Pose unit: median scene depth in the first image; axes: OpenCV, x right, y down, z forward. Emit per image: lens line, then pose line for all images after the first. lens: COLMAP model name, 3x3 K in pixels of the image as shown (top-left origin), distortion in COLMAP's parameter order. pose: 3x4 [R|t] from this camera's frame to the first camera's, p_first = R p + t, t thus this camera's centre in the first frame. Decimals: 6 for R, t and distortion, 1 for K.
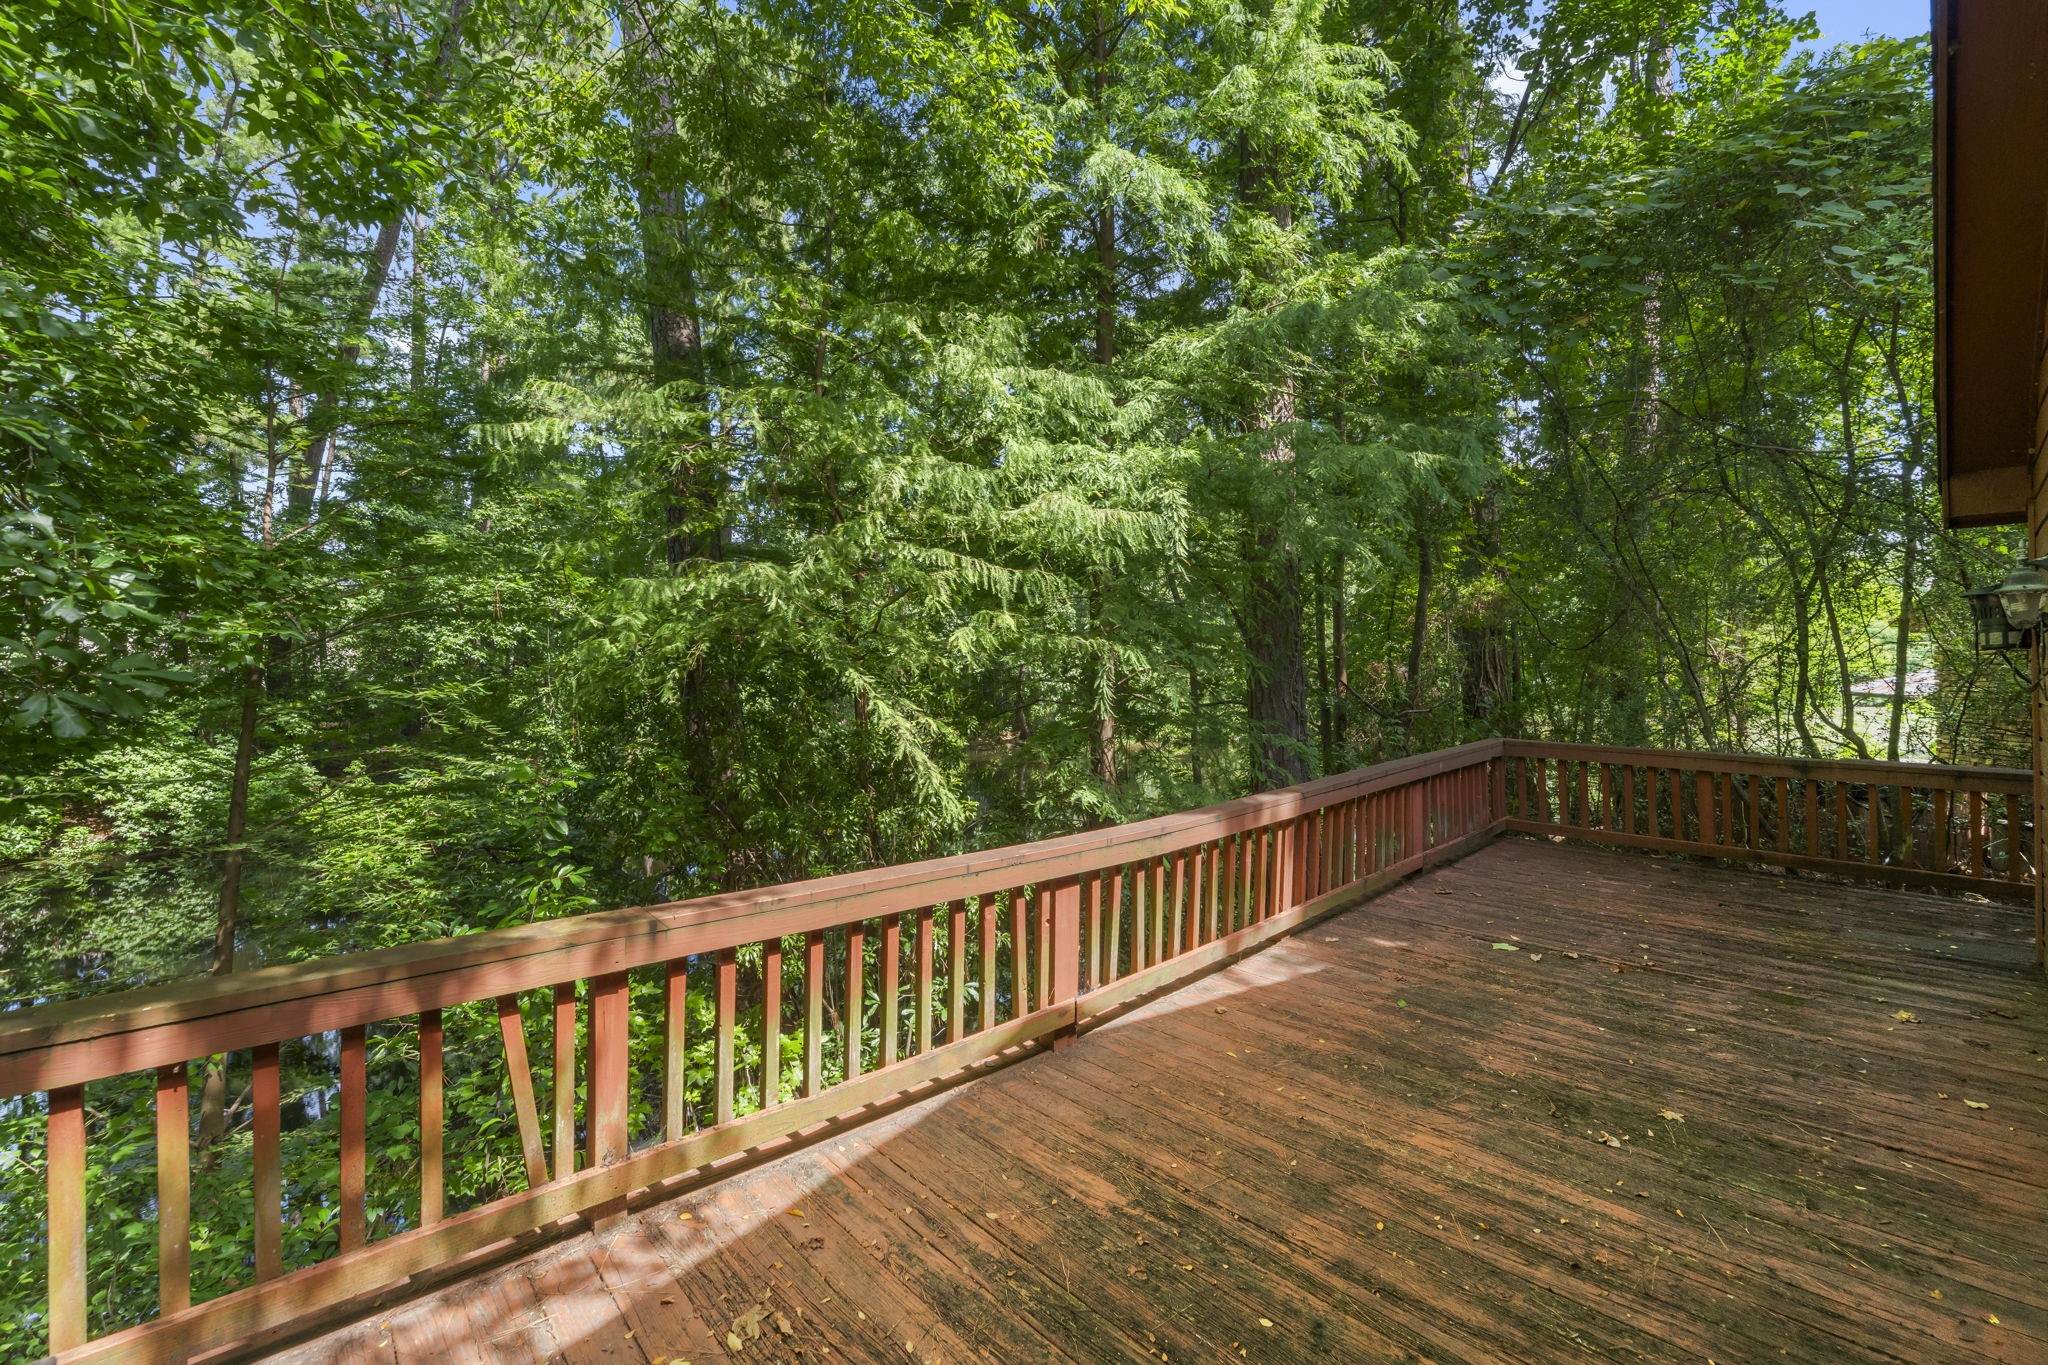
lens RADIAL K [[925.8, 0, 1027.1], [0, 925.8, 658.7], [0, 0, 1]] dist [-0.000735, -0.000151]
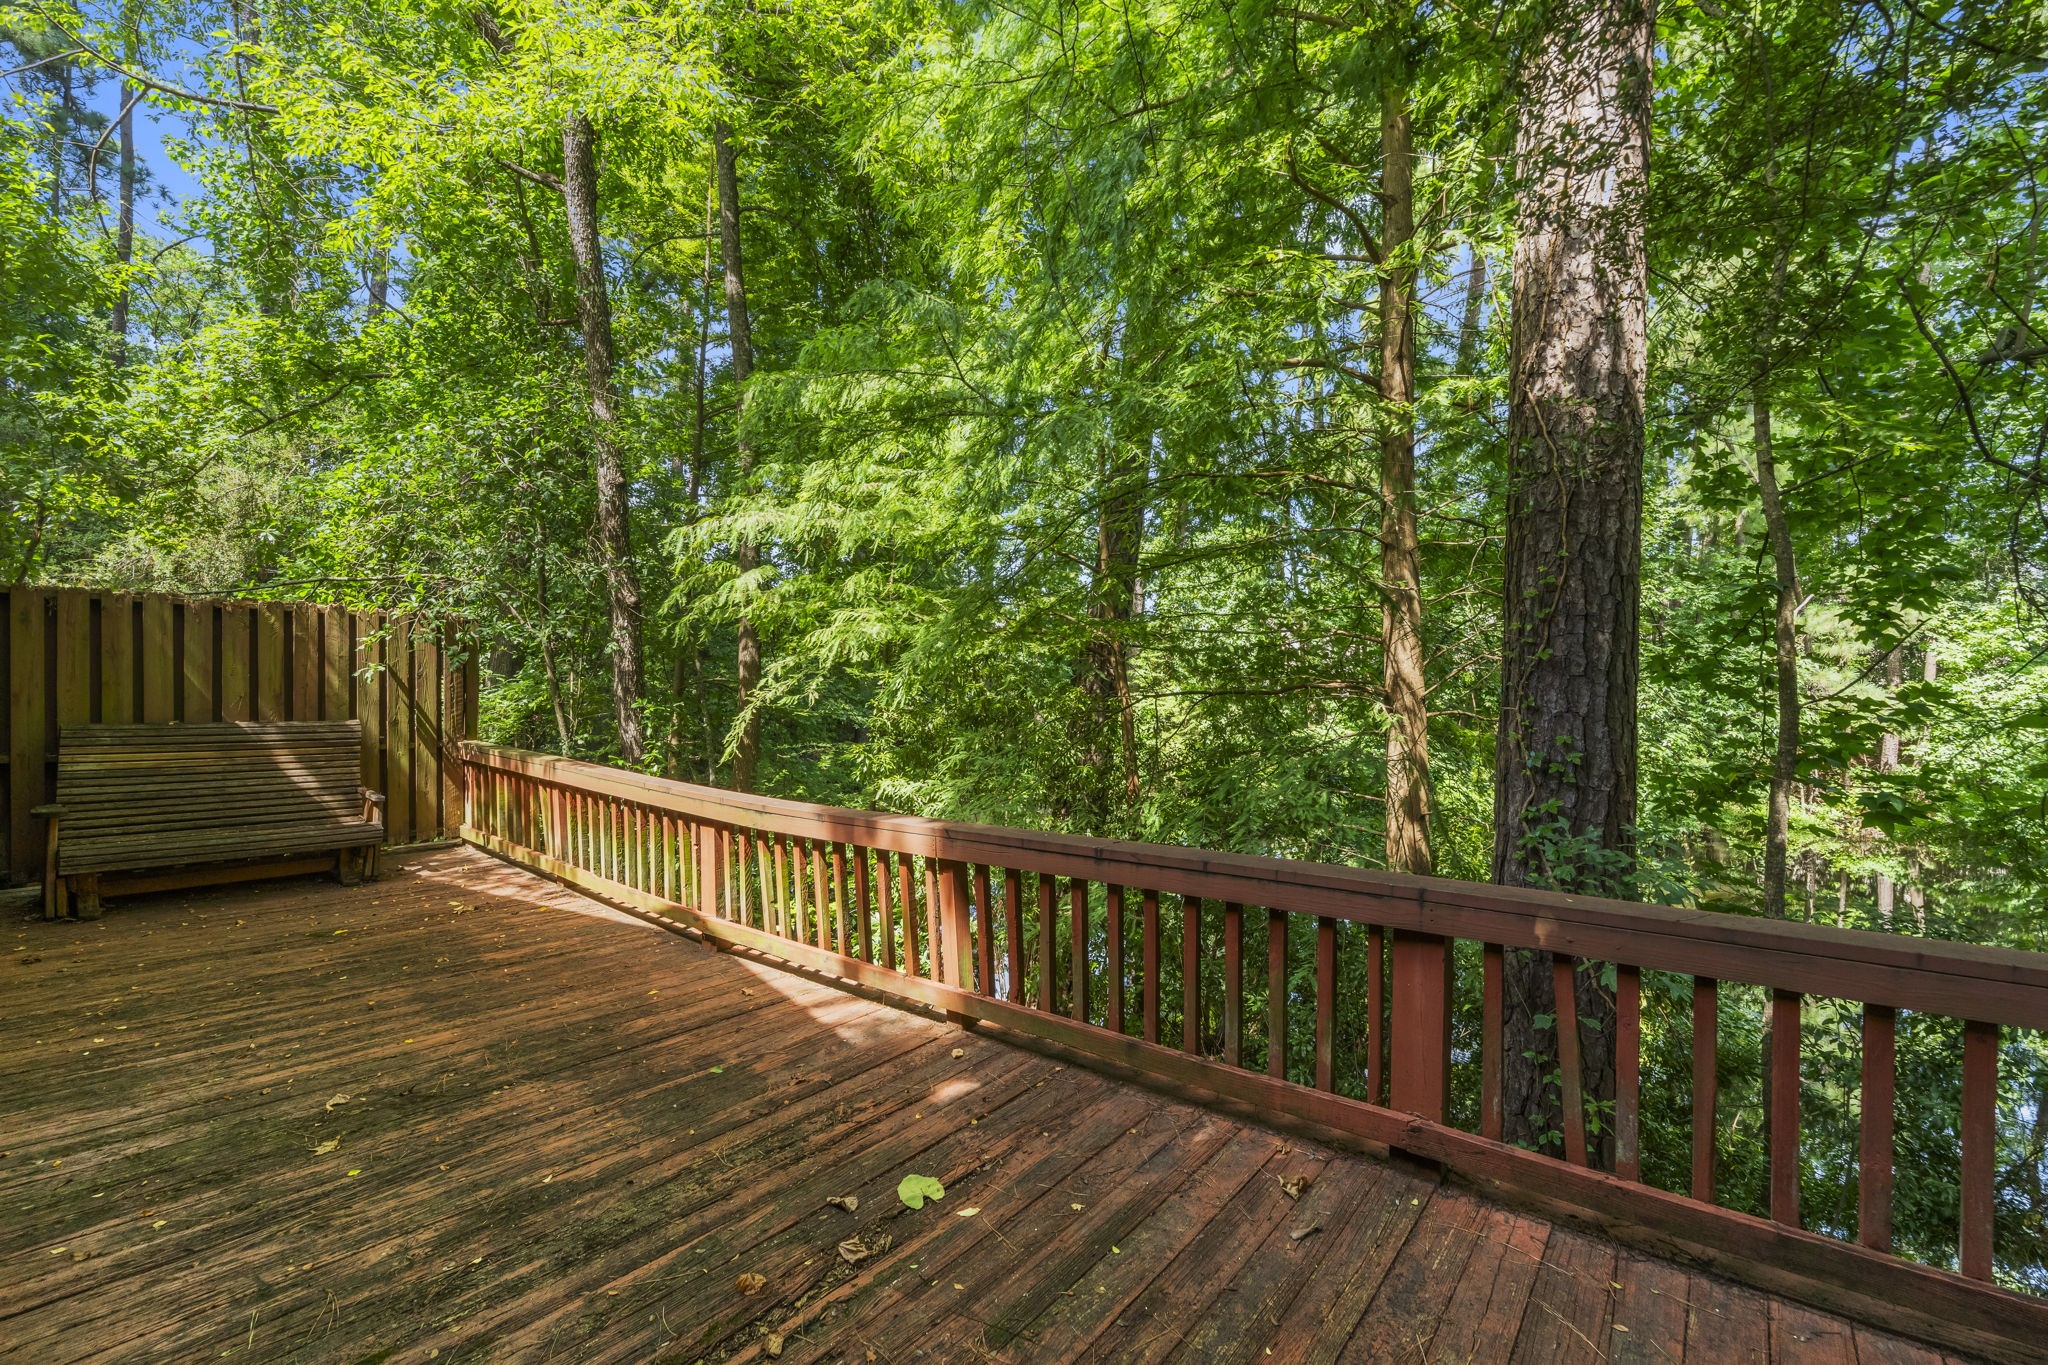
lens RADIAL K [[818.4, 0, 1024.0], [0, 818.4, 682.5], [0, 0, 1]] dist [-0.000798, -0.000148]
pose [[0.127257, 0.013728, -0.991775, 1.239254], [0.002860, 0.999895, 0.014208, -0.002944], [0.991866, -0.004645, 0.127204, 1.228420]]
